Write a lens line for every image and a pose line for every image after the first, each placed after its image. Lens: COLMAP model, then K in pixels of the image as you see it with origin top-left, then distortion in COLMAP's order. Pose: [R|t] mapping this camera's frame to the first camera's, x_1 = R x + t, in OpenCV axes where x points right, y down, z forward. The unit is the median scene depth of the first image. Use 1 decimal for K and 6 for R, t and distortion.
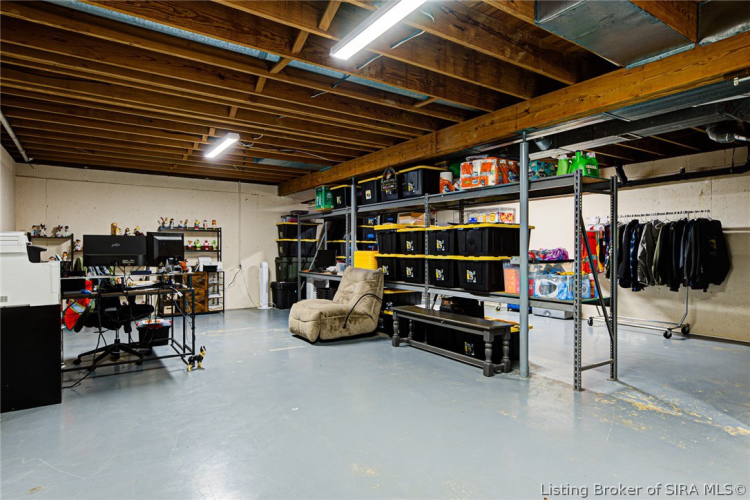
lens RADIAL K [[429.3, 0, 375.0], [0, 429.3, 249.4], [0, 0, 1]] dist [0.014957, 0.000432]
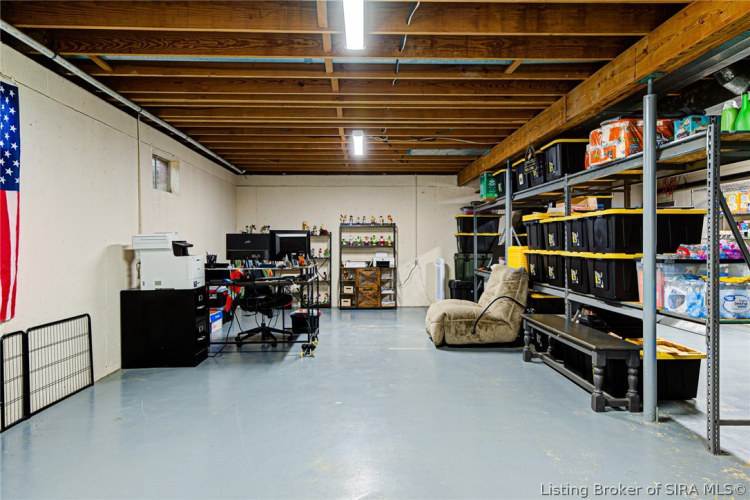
lens RADIAL K [[486.7, 0, 373.7], [0, 486.7, 248.2], [0, 0, 1]] dist [0.016929, 0.004942]
pose [[0.845193, -0.000365, -0.534460, 0.311363], [0.004495, 0.999969, 0.006426, 0.000019], [0.534442, -0.007834, 0.845169, 0.048623]]
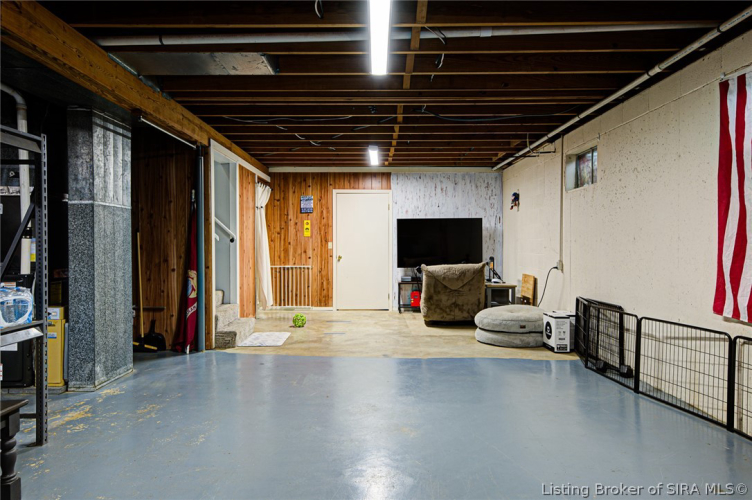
lens RADIAL K [[488.0, 0, 375.8], [0, 488.0, 248.0], [0, 0, 1]] dist [0.016929, 0.004942]
pose [[-0.821000, -0.008318, 0.570868, -0.323914], [0.002993, 0.999817, 0.018872, -0.008040], [-0.570920, 0.017203, -0.820825, 0.975130]]
